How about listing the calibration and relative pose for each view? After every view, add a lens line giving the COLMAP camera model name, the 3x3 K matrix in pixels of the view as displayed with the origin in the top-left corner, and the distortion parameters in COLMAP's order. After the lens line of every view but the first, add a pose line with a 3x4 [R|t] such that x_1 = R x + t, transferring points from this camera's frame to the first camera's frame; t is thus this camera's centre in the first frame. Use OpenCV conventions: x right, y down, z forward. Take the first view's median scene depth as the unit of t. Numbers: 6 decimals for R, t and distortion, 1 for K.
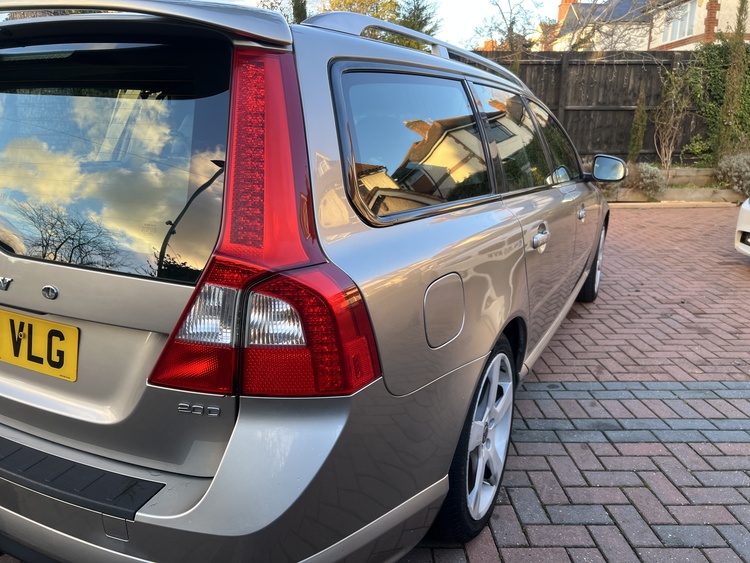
lens RADIAL K [[562.6, 0, 375.0], [0, 562.6, 281.5], [0, 0, 1]] dist [0.045542, -0.044804]
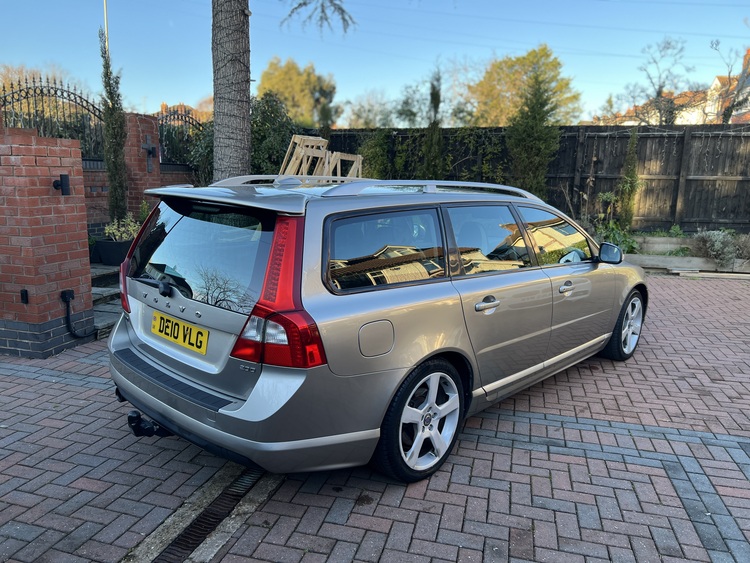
lens RADIAL K [[569.3, 0, 380.0], [0, 569.3, 285.1], [0, 0, 1]] dist [0.027436, -0.000975]
pose [[0.961501, 0.061686, -0.267788, 0.452396], [-0.081620, 0.994610, -0.063946, -0.007428], [0.262400, 0.083341, 0.961353, -0.633008]]
